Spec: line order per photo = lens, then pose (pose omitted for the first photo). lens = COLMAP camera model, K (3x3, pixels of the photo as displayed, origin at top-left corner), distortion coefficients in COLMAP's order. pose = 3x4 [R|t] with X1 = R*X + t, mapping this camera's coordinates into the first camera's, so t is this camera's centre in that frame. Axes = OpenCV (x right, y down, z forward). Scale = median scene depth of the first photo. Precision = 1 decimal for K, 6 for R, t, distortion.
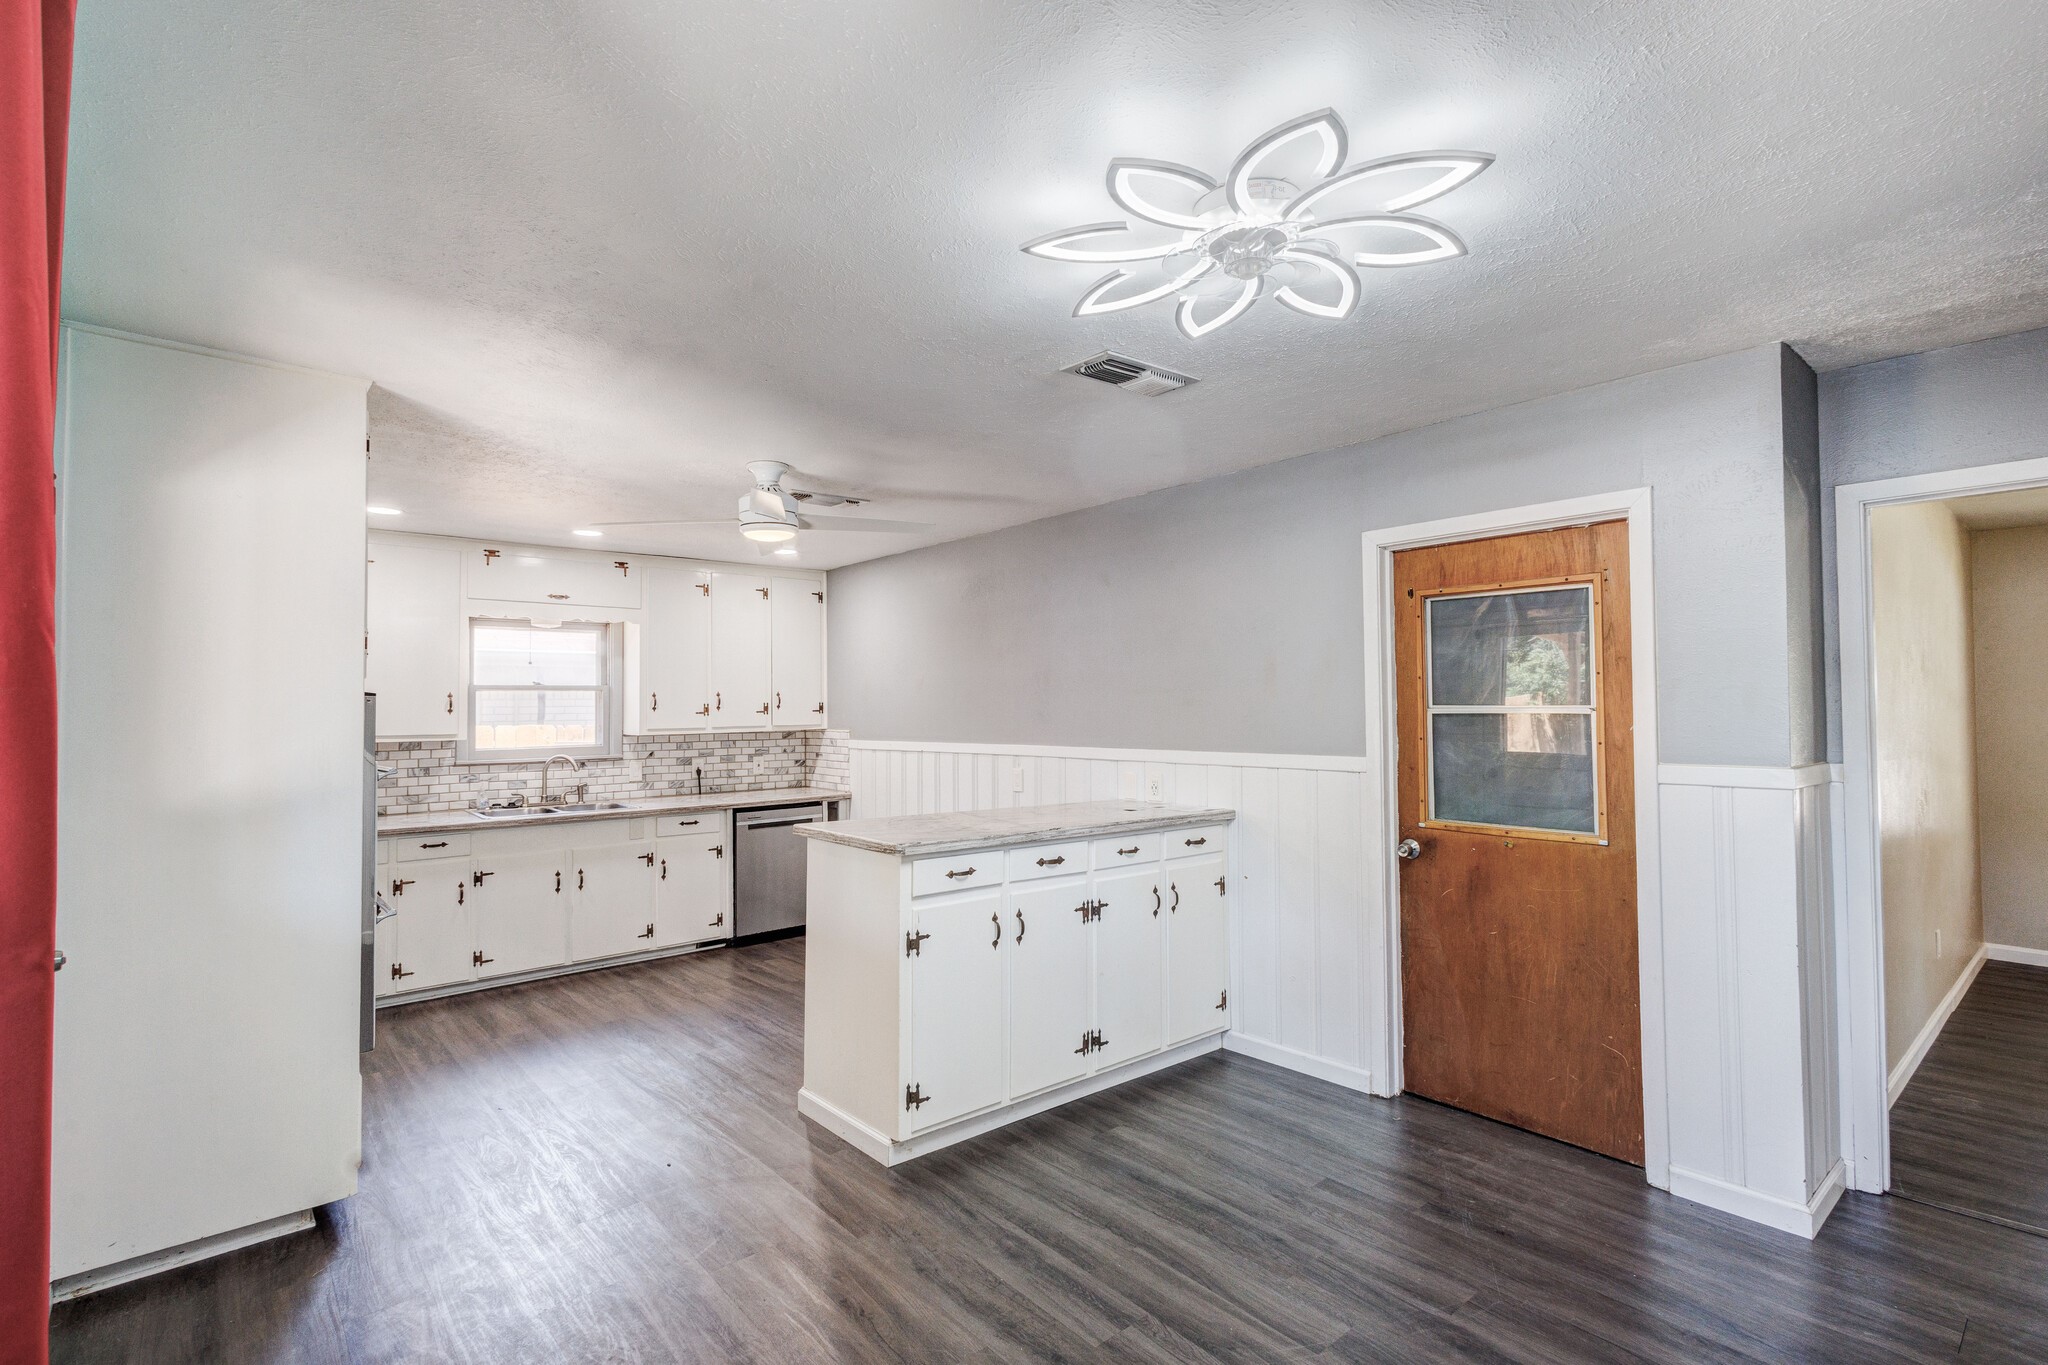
lens RADIAL K [[953.6, 0, 1024.0], [0, 953.6, 682.5], [0, 0, 1]] dist [0.013425, -0.000077]
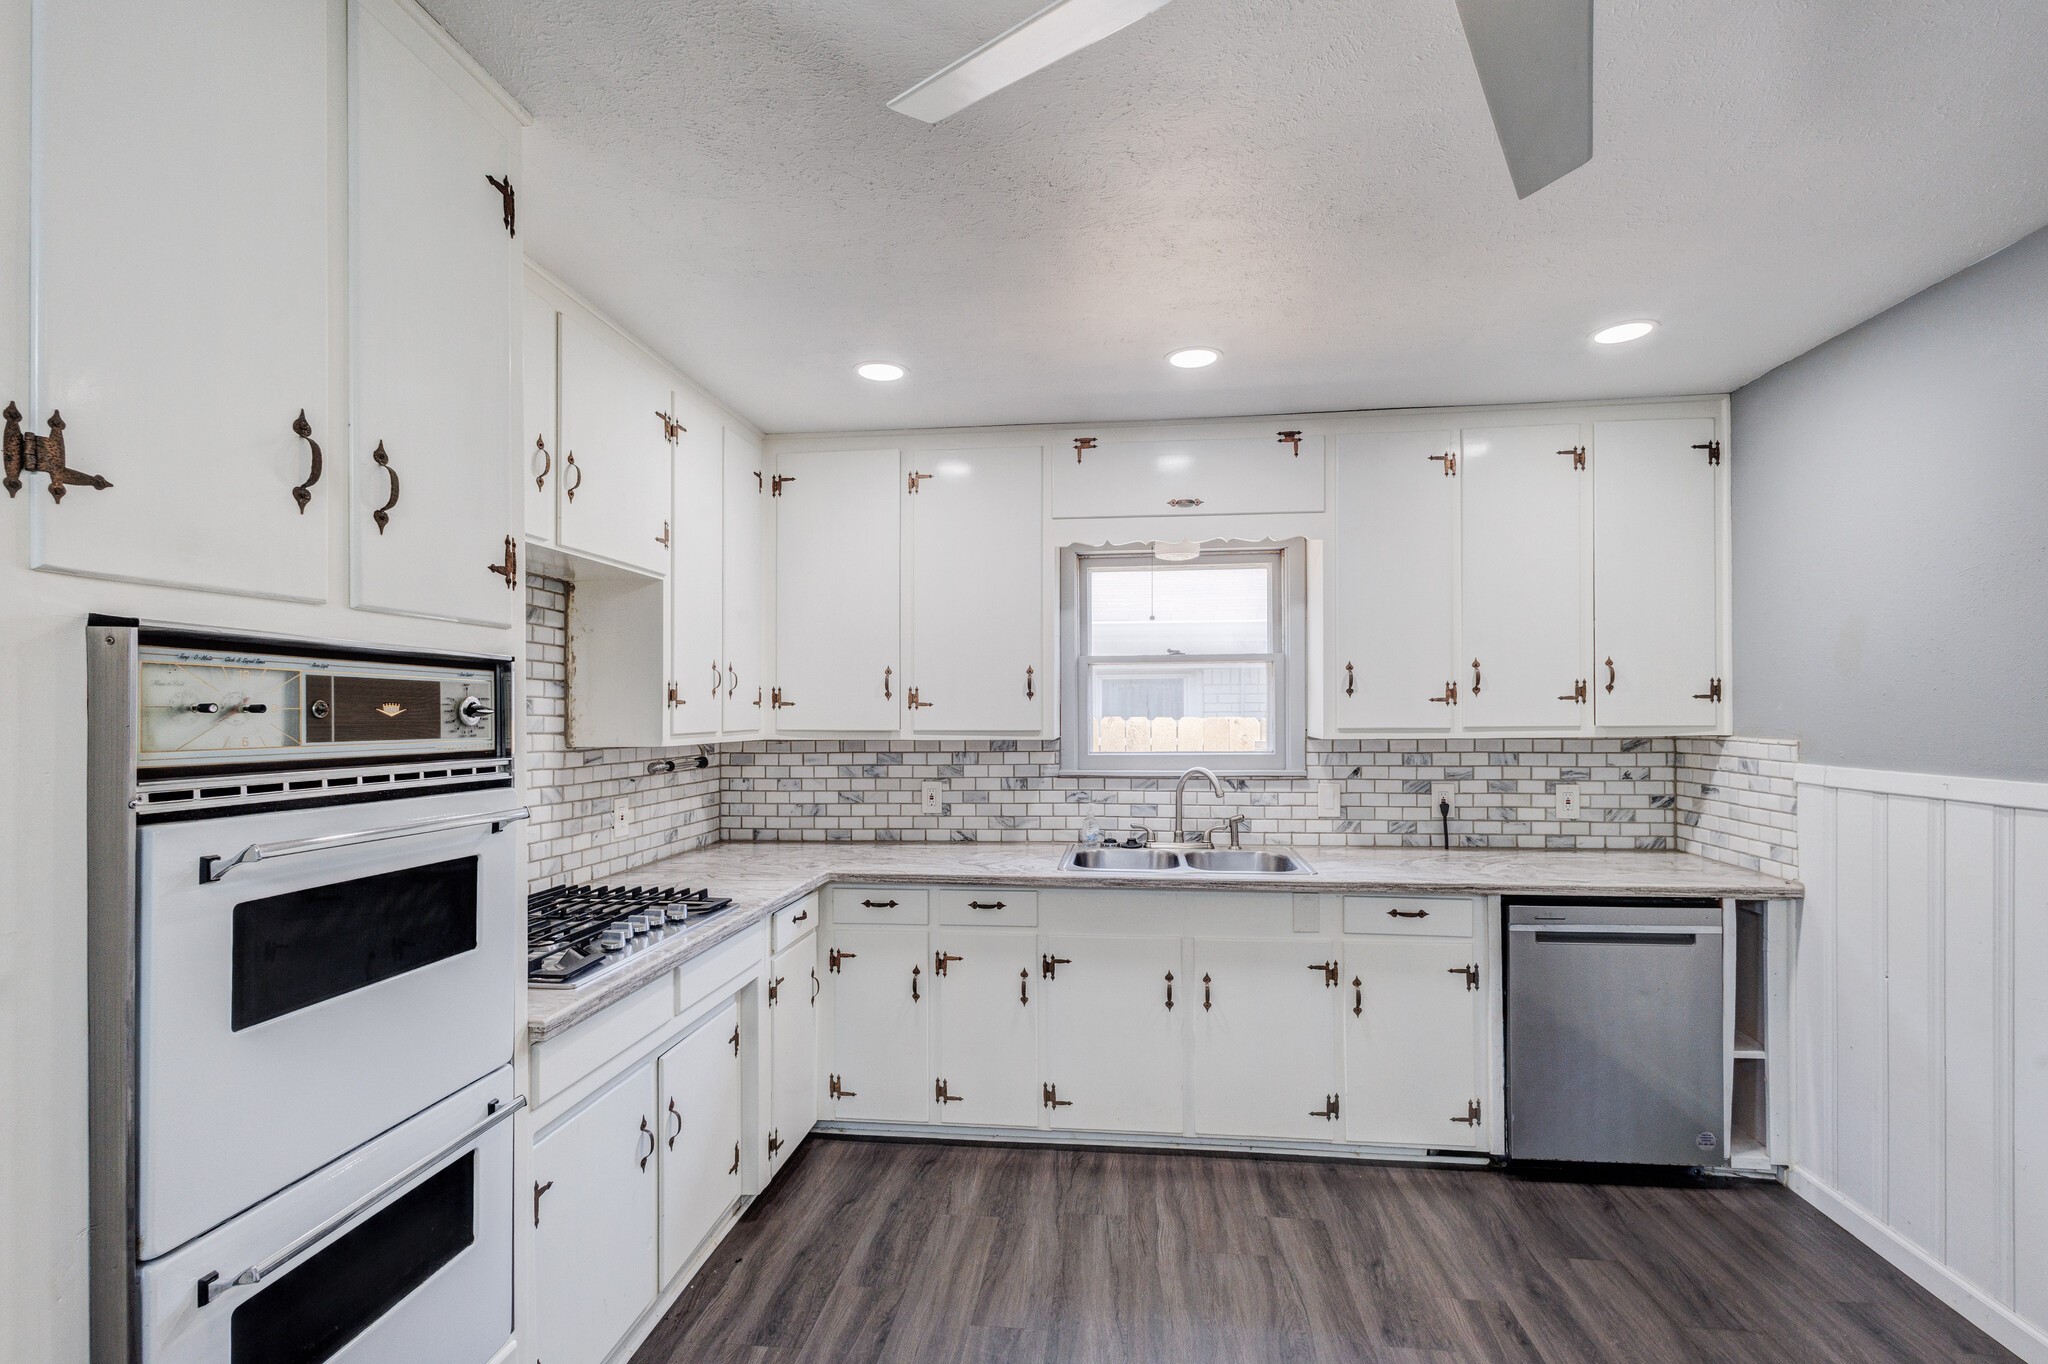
lens RADIAL K [[955.3, 0, 1021.9], [0, 955.3, 706.2], [0, 0, 1]] dist [0.008942, -0.000510]
pose [[0.682317, 0.005982, -0.731032, -0.113627], [0.017793, 0.999534, 0.024786, 0.018948], [0.730840, -0.029920, 0.681893, 0.486664]]
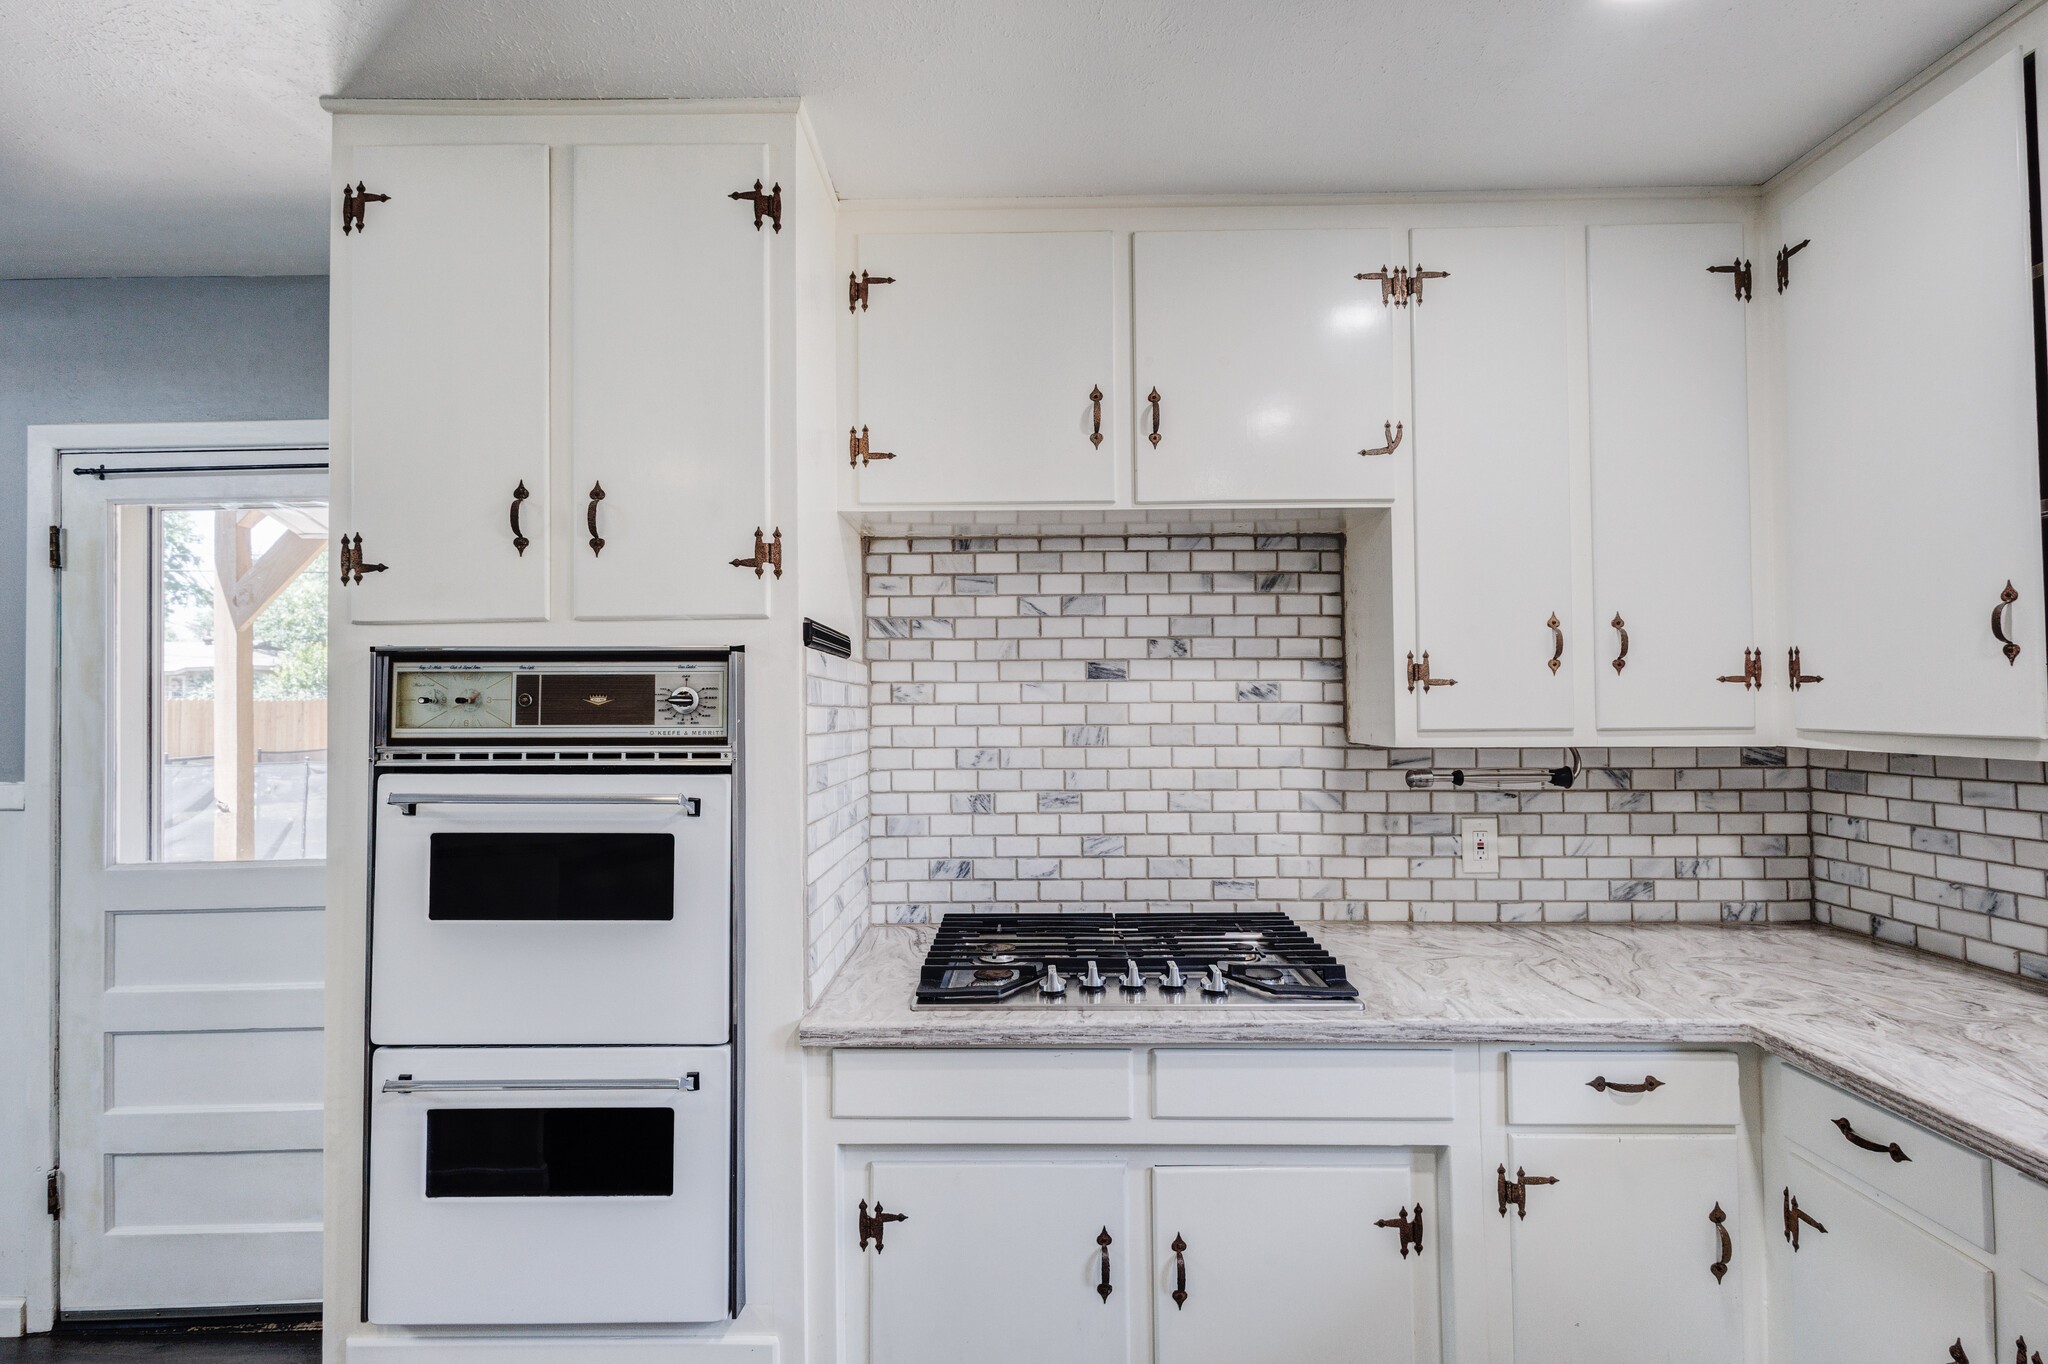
lens RADIAL K [[940.5, 0, 1024.0], [0, 940.5, 682.0], [0, 0, 1]] dist [0.006226, -0.000505]
pose [[-0.657012, -0.002321, -0.753876, -0.251961], [0.039012, 0.998551, -0.037073, 0.031841], [0.752870, -0.053768, -0.655969, 0.788489]]
